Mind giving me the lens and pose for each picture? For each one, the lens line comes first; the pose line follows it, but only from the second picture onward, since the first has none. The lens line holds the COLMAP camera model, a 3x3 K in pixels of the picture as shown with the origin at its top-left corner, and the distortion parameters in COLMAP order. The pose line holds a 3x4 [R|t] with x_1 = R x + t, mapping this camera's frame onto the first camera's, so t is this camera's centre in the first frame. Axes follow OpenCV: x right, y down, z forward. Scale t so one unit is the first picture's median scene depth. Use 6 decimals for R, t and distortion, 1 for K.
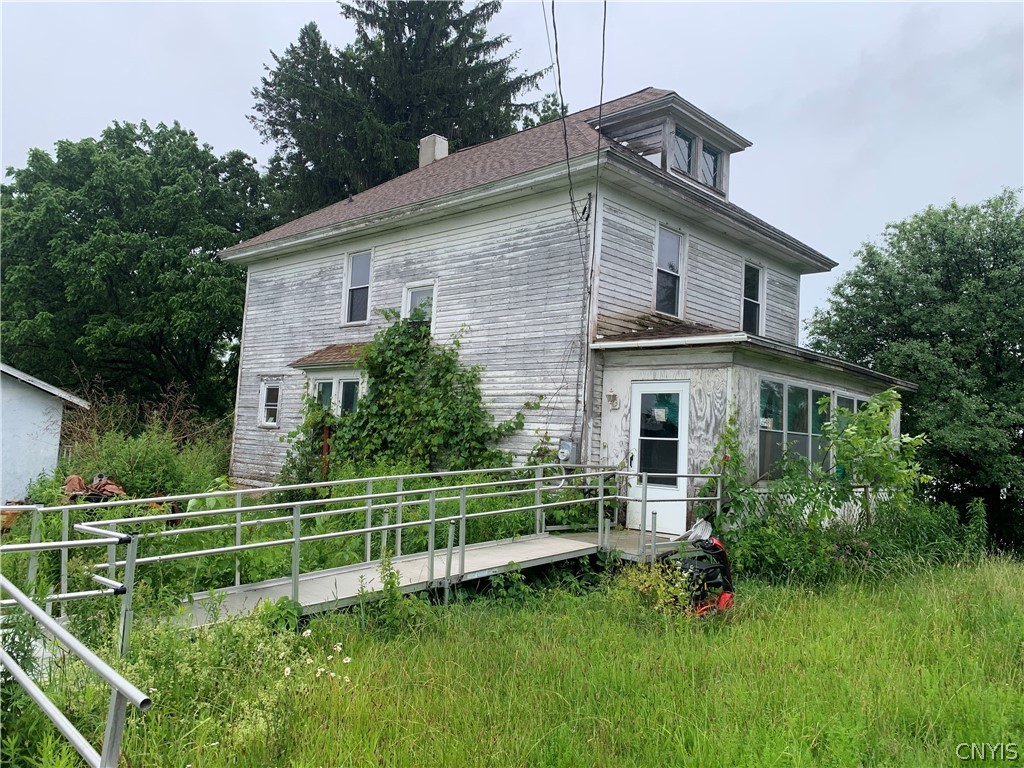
lens RADIAL K [[791.4, 0, 497.1], [0, 791.4, 378.8], [0, 0, 1]] dist [0.031199, -0.036594]
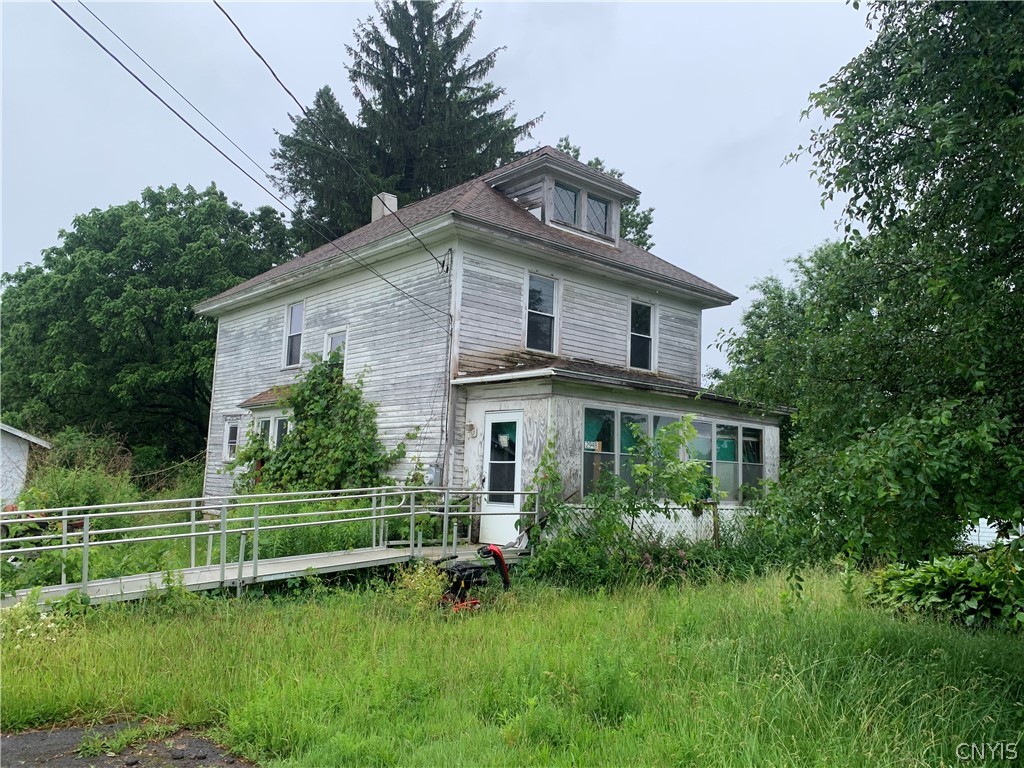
lens RADIAL K [[791.4, 0, 512.2], [0, 791.4, 377.9], [0, 0, 1]] dist [0.031199, -0.036594]
pose [[0.997147, -0.029602, -0.069437, 0.184706], [0.026433, 0.998586, -0.046124, 0.004808], [0.070704, 0.044157, 0.996519, -0.080792]]
